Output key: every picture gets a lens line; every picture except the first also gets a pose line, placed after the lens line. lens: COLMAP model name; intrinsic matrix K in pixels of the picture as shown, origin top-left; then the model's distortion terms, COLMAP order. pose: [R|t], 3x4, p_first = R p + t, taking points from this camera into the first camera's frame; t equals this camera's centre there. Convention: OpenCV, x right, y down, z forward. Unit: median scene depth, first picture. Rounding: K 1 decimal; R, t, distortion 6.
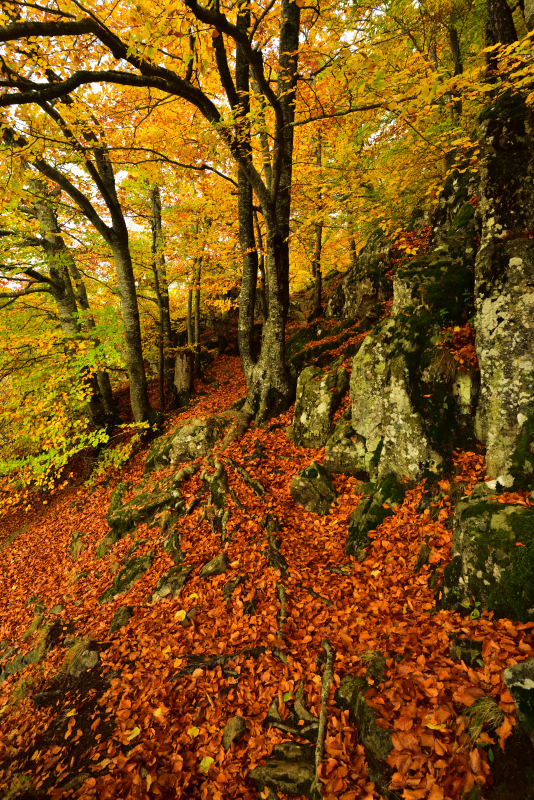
lens RADIAL K [[363.9, 0, 266.8], [0, 363.9, 400.0], [0, 0, 1]] dist [-0.033534, -0.007222]
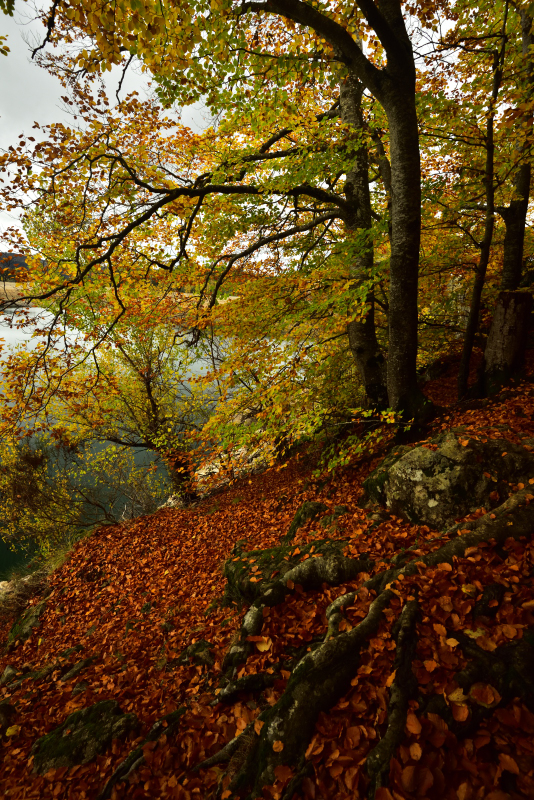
lens RADIAL K [[363.9, 0, 267.9], [0, 363.9, 400.1], [0, 0, 1]] dist [-0.033534, -0.007222]
pose [[0.546898, 0.212890, -0.809679, 0.032549], [-0.116902, 0.977072, 0.177942, -0.047044], [0.828997, -0.002663, 0.559246, 0.581459]]
